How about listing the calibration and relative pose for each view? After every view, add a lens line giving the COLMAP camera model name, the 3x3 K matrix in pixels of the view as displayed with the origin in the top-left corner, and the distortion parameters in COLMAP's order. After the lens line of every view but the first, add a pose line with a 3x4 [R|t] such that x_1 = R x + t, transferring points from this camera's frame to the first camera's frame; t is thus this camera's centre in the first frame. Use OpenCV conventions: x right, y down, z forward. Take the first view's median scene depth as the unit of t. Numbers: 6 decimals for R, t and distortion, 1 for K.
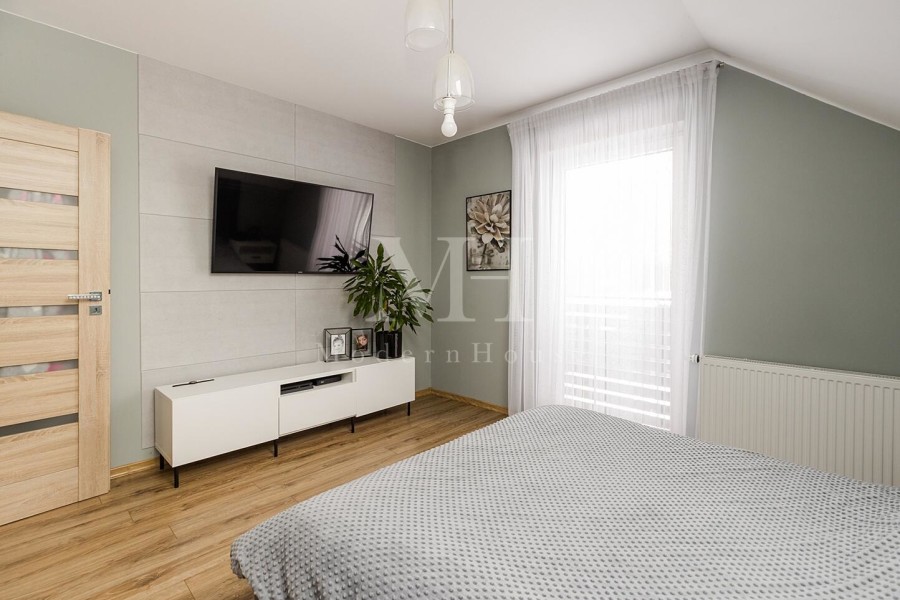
lens RADIAL K [[410.9, 0, 454.1], [0, 410.9, 285.0], [0, 0, 1]] dist [-0.000290, 0.000417]
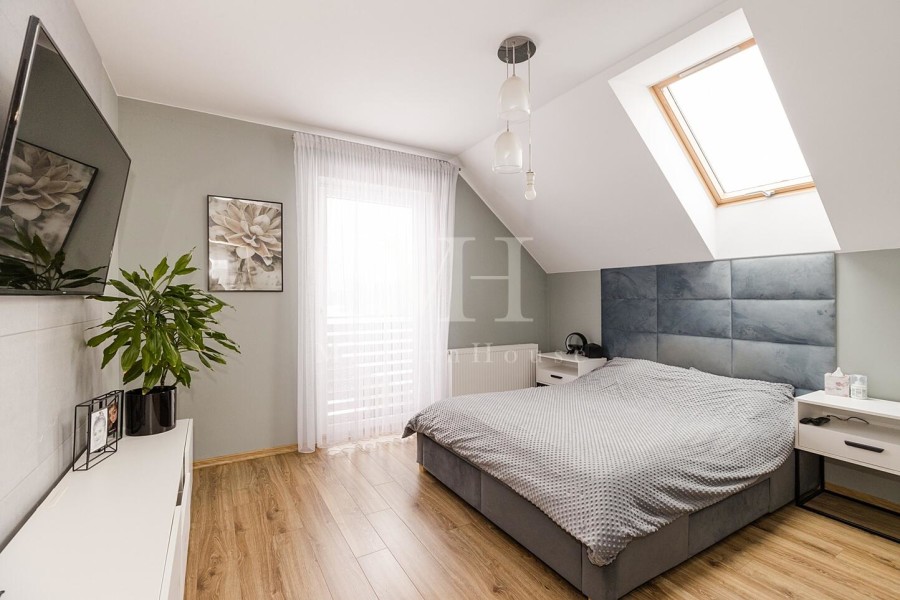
lens RADIAL K [[410.9, 0, 457.3], [0, 410.9, 298.5], [0, 0, 1]] dist [-0.000290, 0.000417]
pose [[0.269631, -0.003168, 0.962958, -0.608058], [0.013209, 0.999913, -0.000409, -0.015737], [-0.962873, 0.012830, 0.269650, 0.376172]]
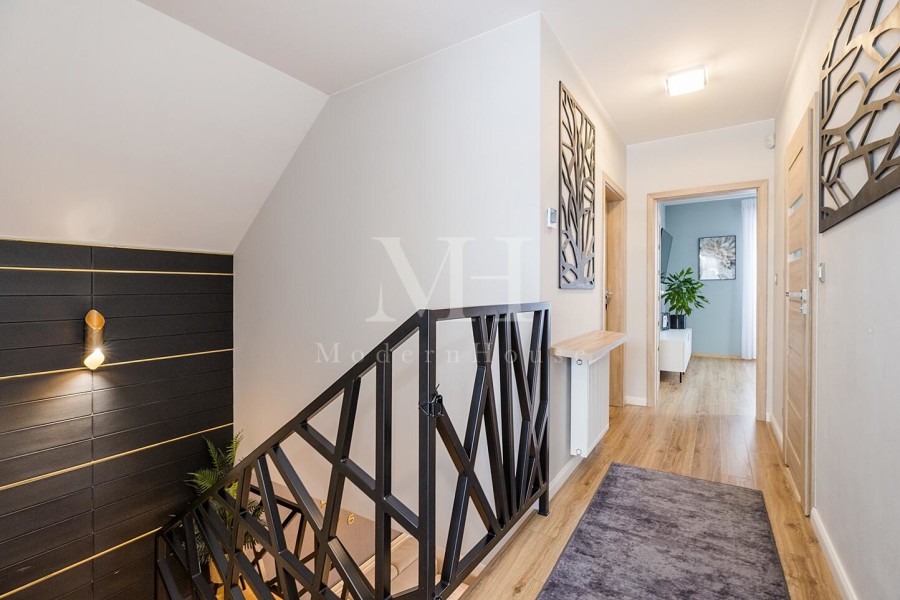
lens RADIAL K [[410.9, 0, 453.8], [0, 410.9, 295.3], [0, 0, 1]] dist [-0.000290, 0.000417]
pose [[0.980889, -0.014888, 0.193999, -1.407045], [0.012013, 0.999800, 0.015984, -0.009415], [-0.194199, -0.013348, 0.980871, -0.537113]]
